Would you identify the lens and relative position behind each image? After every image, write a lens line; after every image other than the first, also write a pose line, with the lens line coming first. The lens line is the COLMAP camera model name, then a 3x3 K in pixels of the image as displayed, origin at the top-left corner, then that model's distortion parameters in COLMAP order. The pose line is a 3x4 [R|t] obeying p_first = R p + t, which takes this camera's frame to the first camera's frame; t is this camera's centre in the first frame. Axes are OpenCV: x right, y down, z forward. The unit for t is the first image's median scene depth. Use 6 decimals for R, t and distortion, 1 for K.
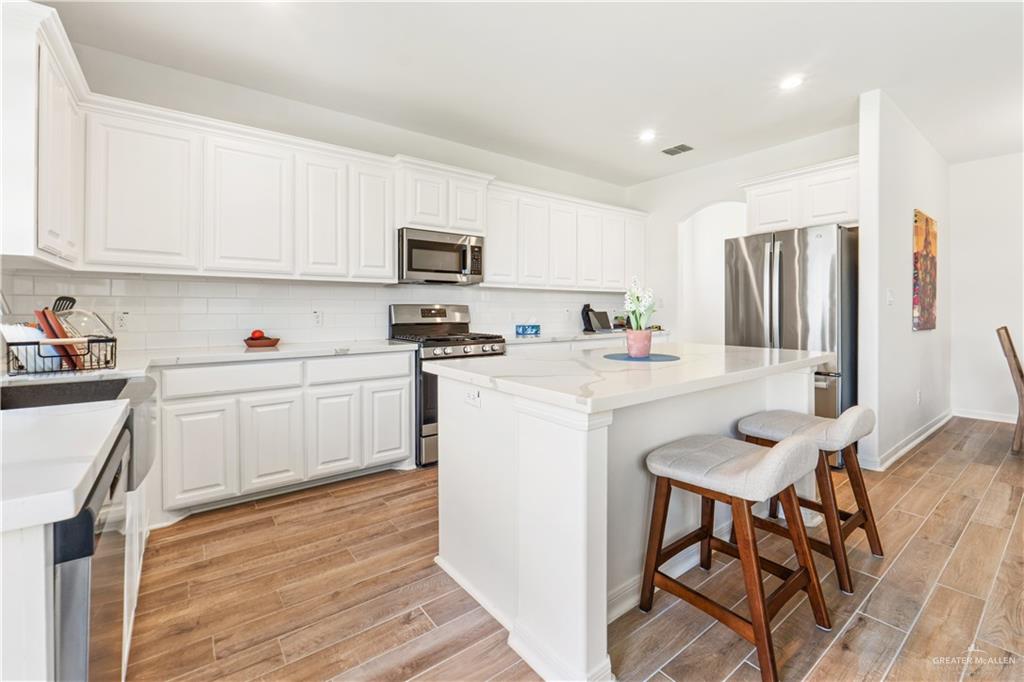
lens RADIAL K [[459.5, 0, 516.4], [0, 459.5, 298.2], [0, 0, 1]] dist [0.008752, 0.000187]
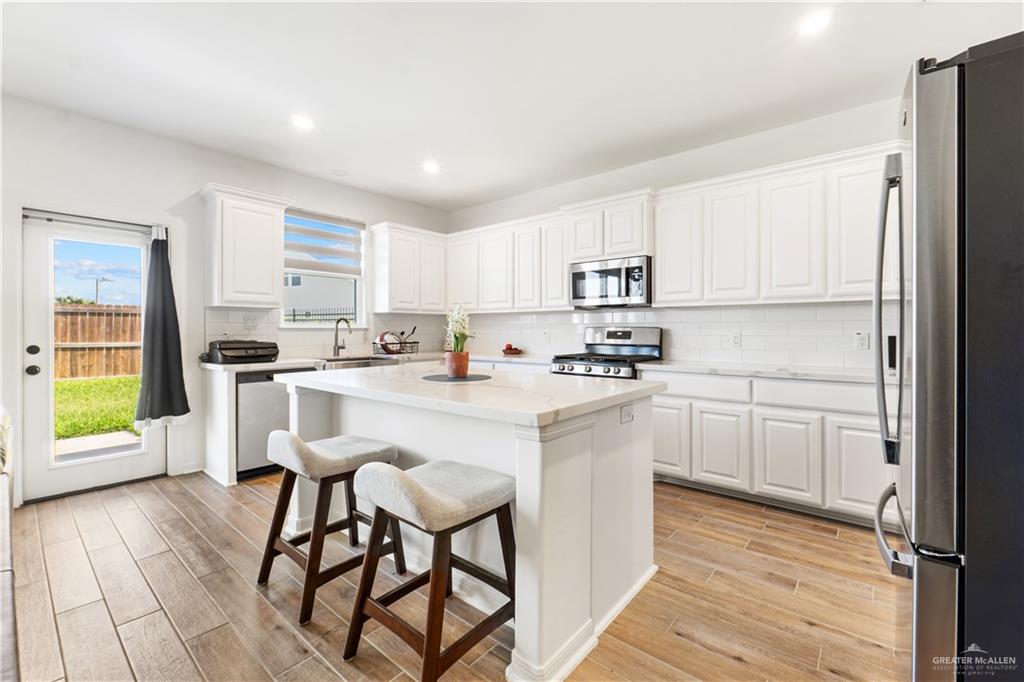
lens RADIAL K [[436.0, 0, 517.3], [0, 436.0, 334.3], [0, 0, 1]] dist [-0.006696, 0.000649]
pose [[0.190791, 0.008479, -0.981594, 0.757717], [0.030542, 0.999427, 0.014569, 0.008763], [0.981155, -0.032760, 0.190423, 0.565008]]
